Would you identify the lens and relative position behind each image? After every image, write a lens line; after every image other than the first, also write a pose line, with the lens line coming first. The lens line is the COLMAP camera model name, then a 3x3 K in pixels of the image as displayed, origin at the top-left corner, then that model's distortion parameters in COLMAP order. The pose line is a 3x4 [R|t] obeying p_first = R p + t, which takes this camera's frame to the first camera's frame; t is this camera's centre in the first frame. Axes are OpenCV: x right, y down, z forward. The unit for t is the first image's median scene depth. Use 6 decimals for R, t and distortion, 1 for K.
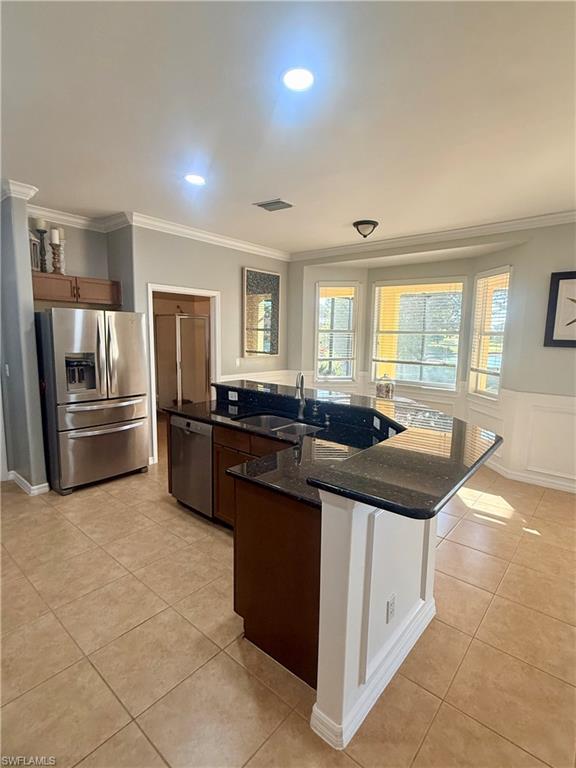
lens RADIAL K [[381.5, 0, 288.0], [0, 381.5, 384.0], [0, 0, 1]] dist [0.001860, 0.000157]
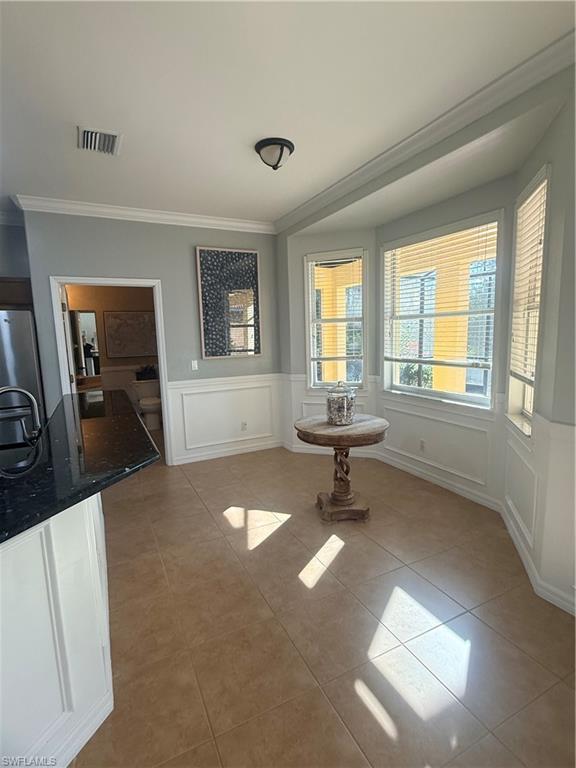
lens RADIAL K [[381.5, 0, 288.0], [0, 381.5, 384.0], [0, 0, 1]] dist [0.001860, 0.000157]
pose [[0.920810, 0.006917, -0.389950, 0.357462], [-0.005545, 0.999974, 0.004645, -0.020606], [0.389972, -0.002114, 0.920824, 0.316679]]
